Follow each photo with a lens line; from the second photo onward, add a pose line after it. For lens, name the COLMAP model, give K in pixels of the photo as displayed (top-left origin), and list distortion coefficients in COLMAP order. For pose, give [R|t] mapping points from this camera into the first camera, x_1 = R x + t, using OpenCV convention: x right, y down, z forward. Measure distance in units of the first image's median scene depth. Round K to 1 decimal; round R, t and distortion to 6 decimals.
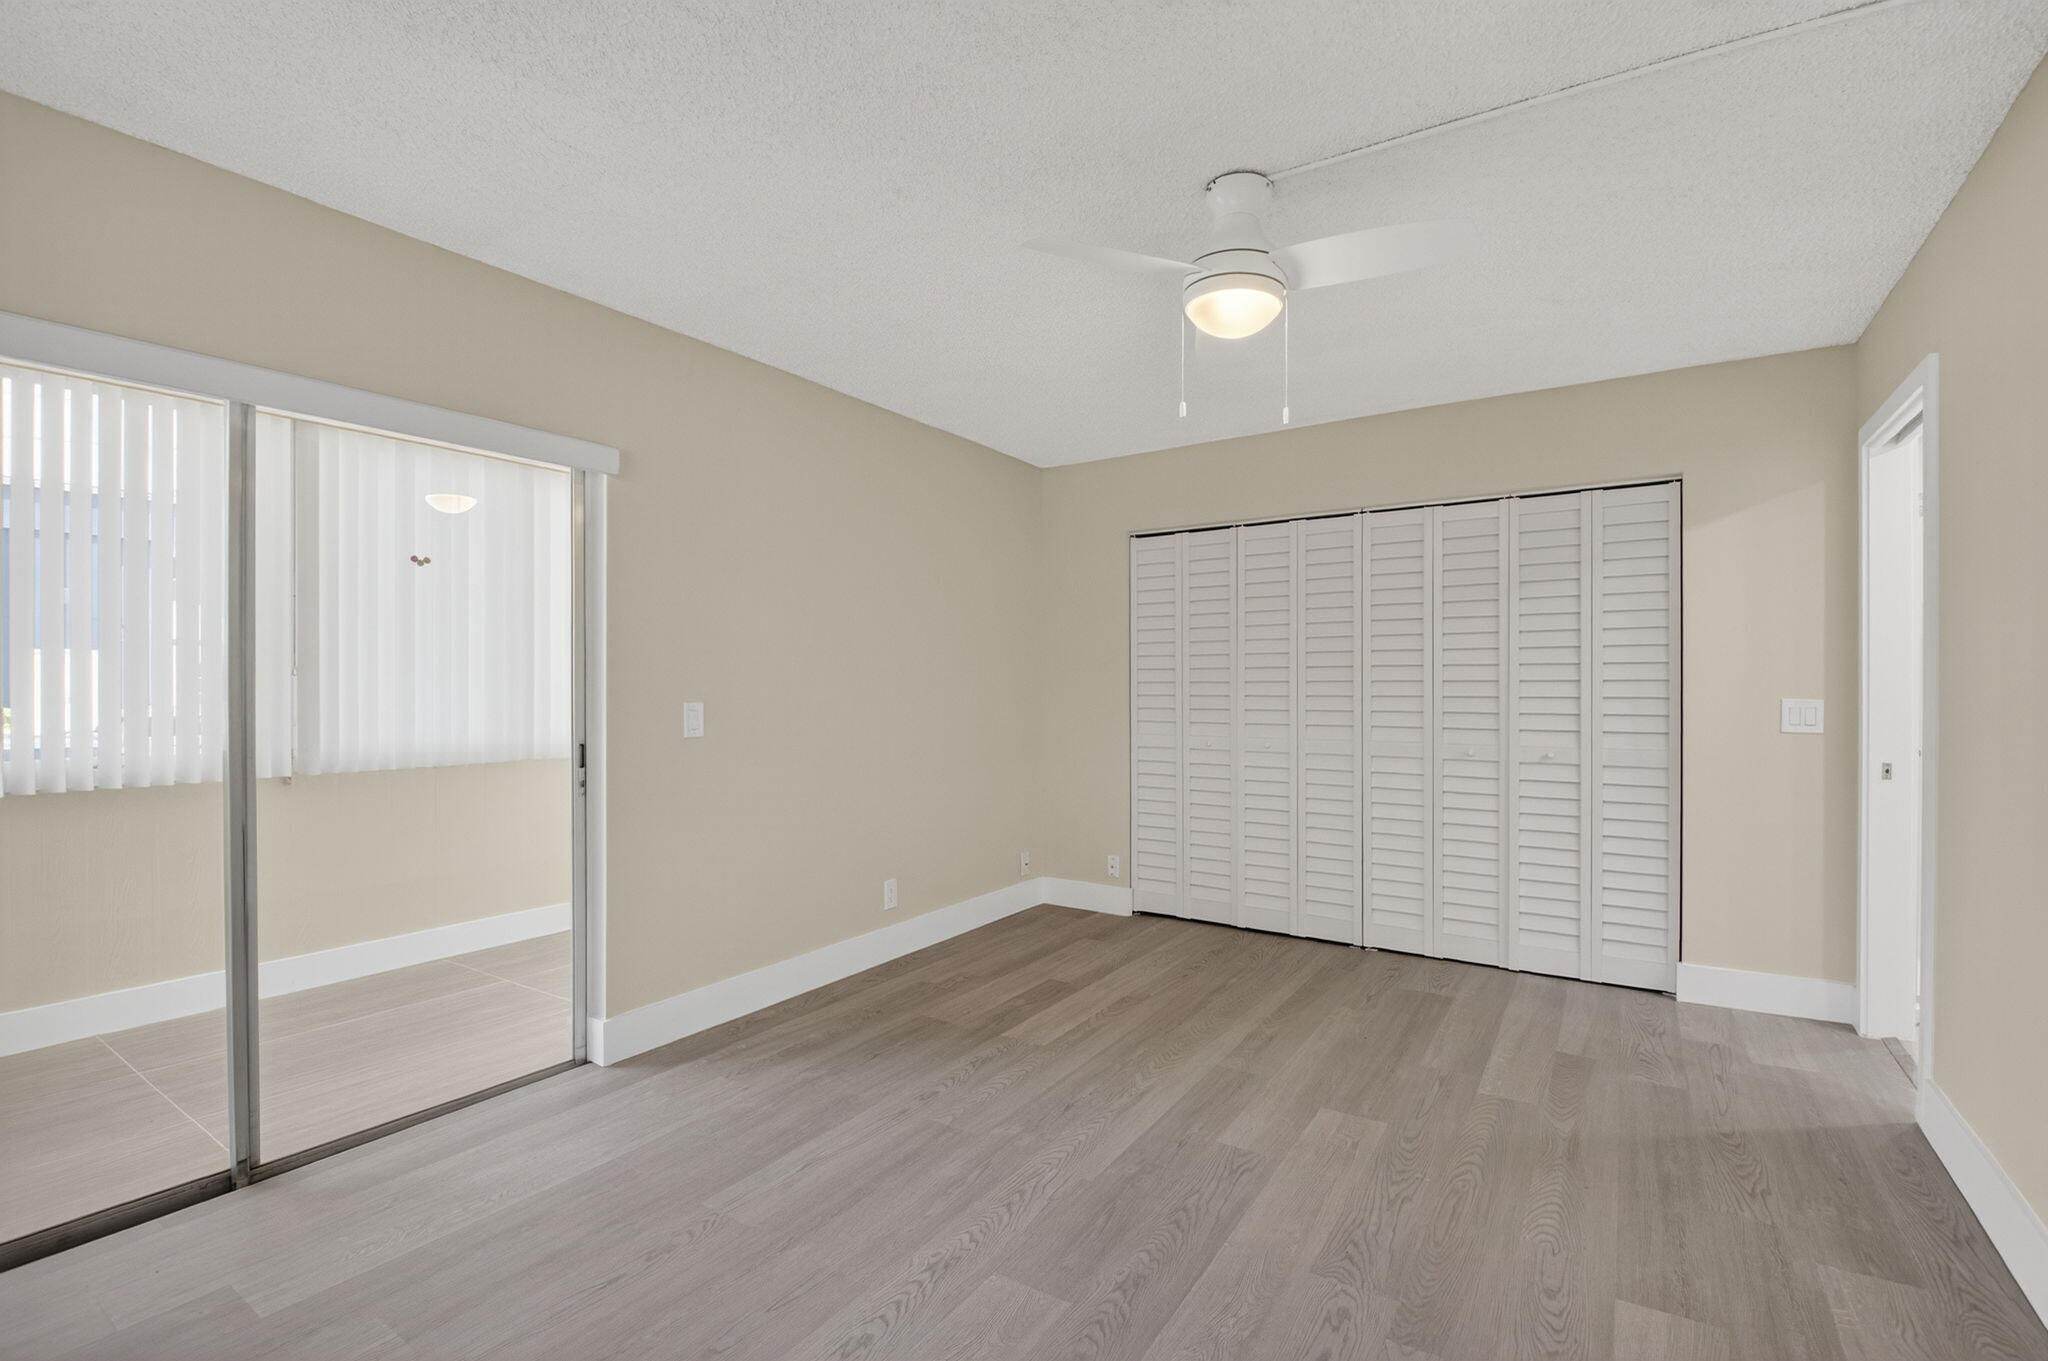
lens RADIAL K [[902.1, 0, 1045.8], [0, 902.1, 694.7], [0, 0, 1]] dist [0.018925, -0.025475]
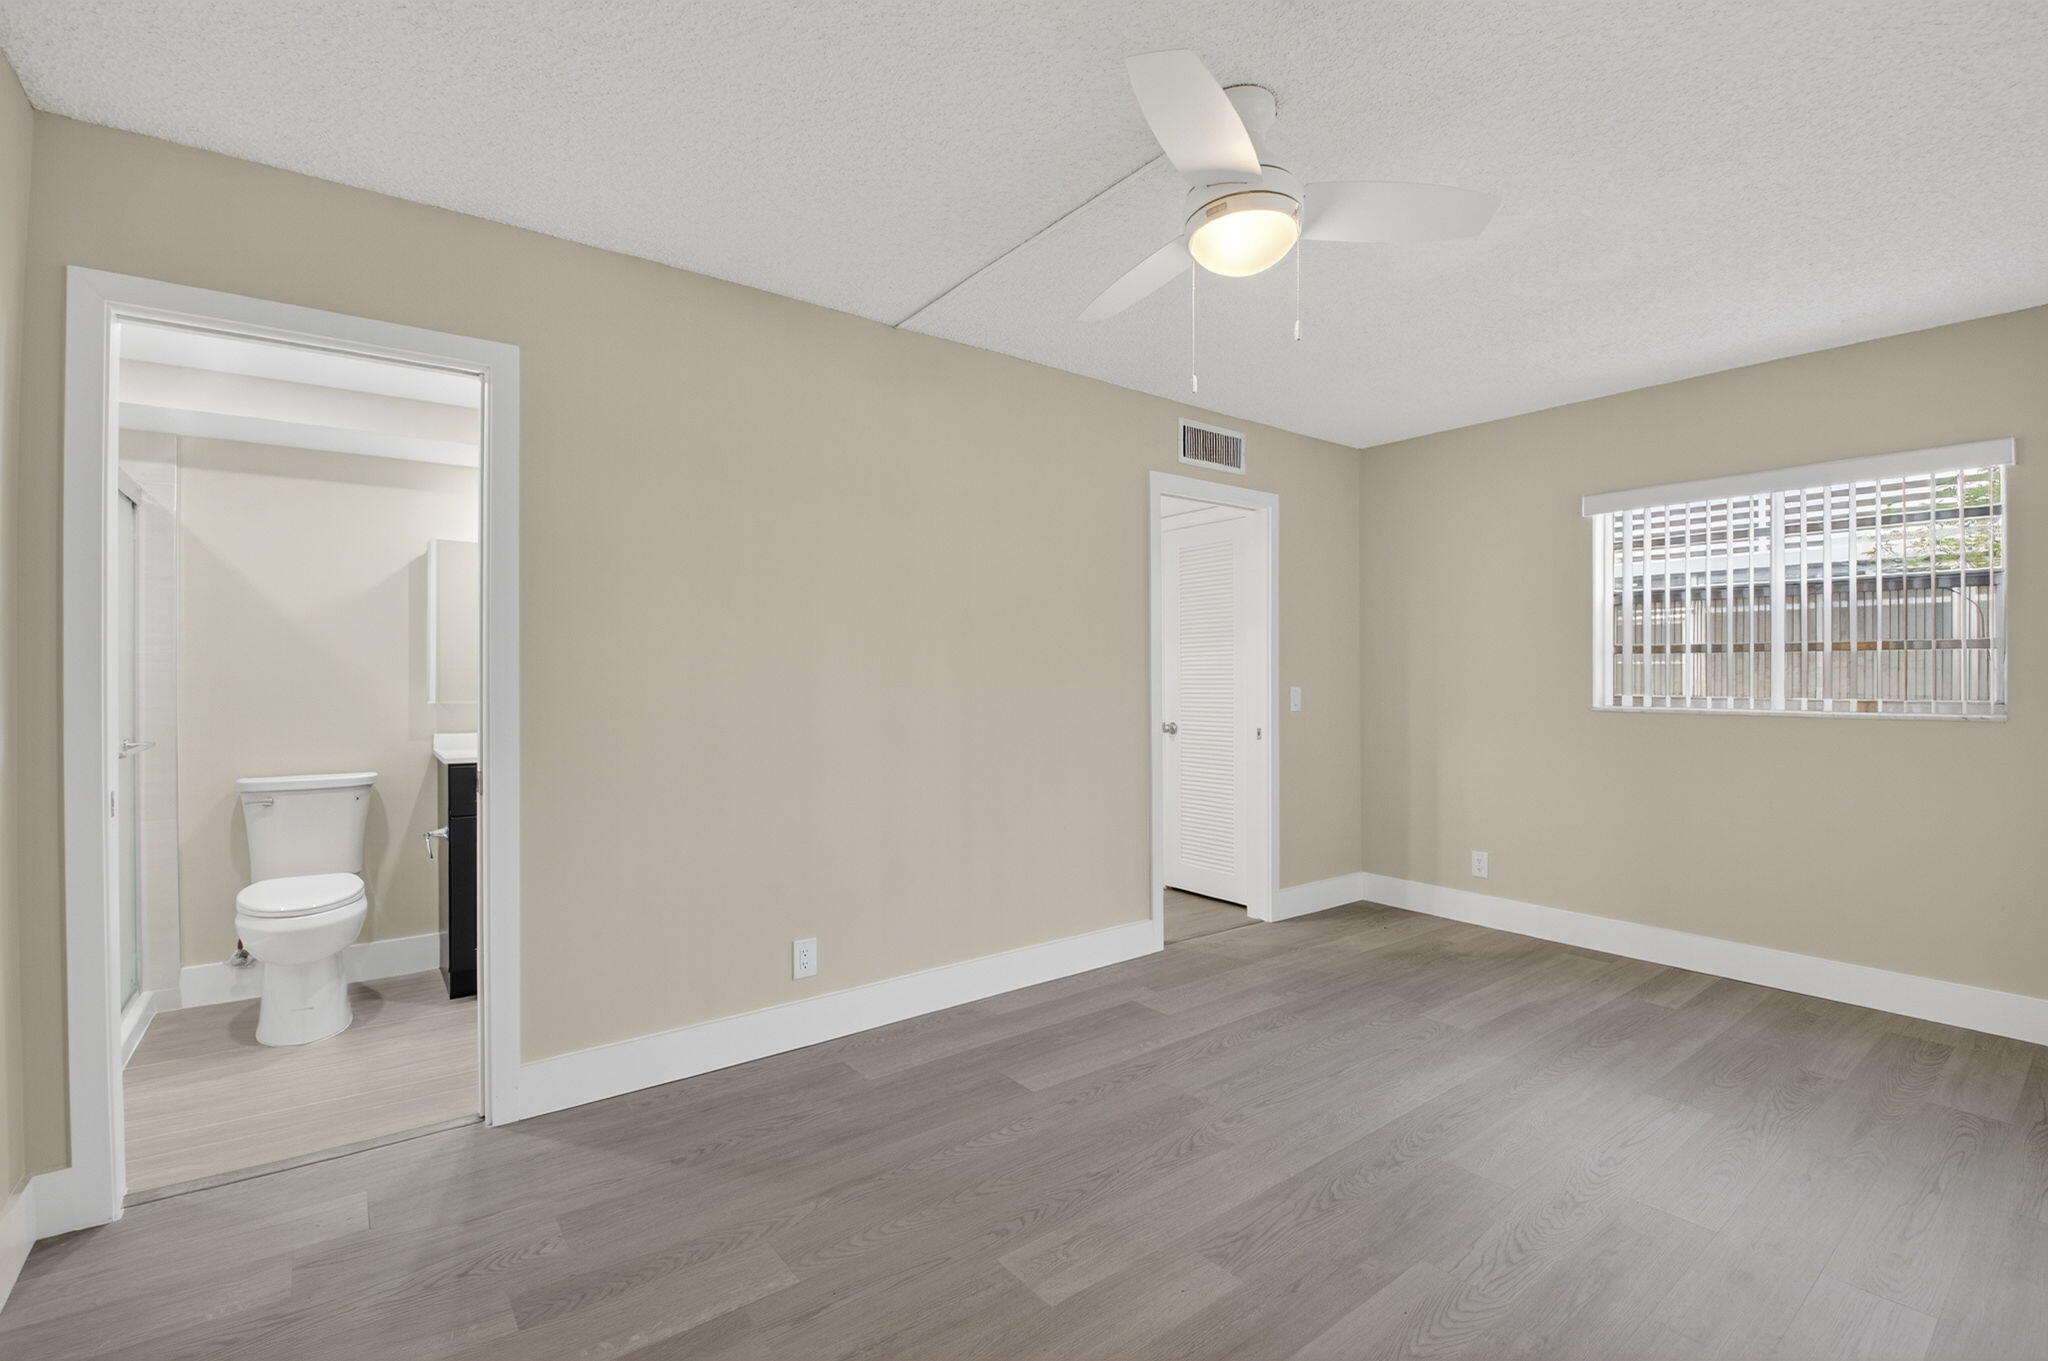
lens RADIAL K [[902.1, 0, 1045.8], [0, 902.1, 694.7], [0, 0, 1]] dist [0.018925, -0.025475]
pose [[-0.943332, -0.006056, 0.331796, 0.097967], [0.002500, 0.999675, 0.025355, -0.010223], [-0.331842, 0.024748, -0.943010, 1.756442]]
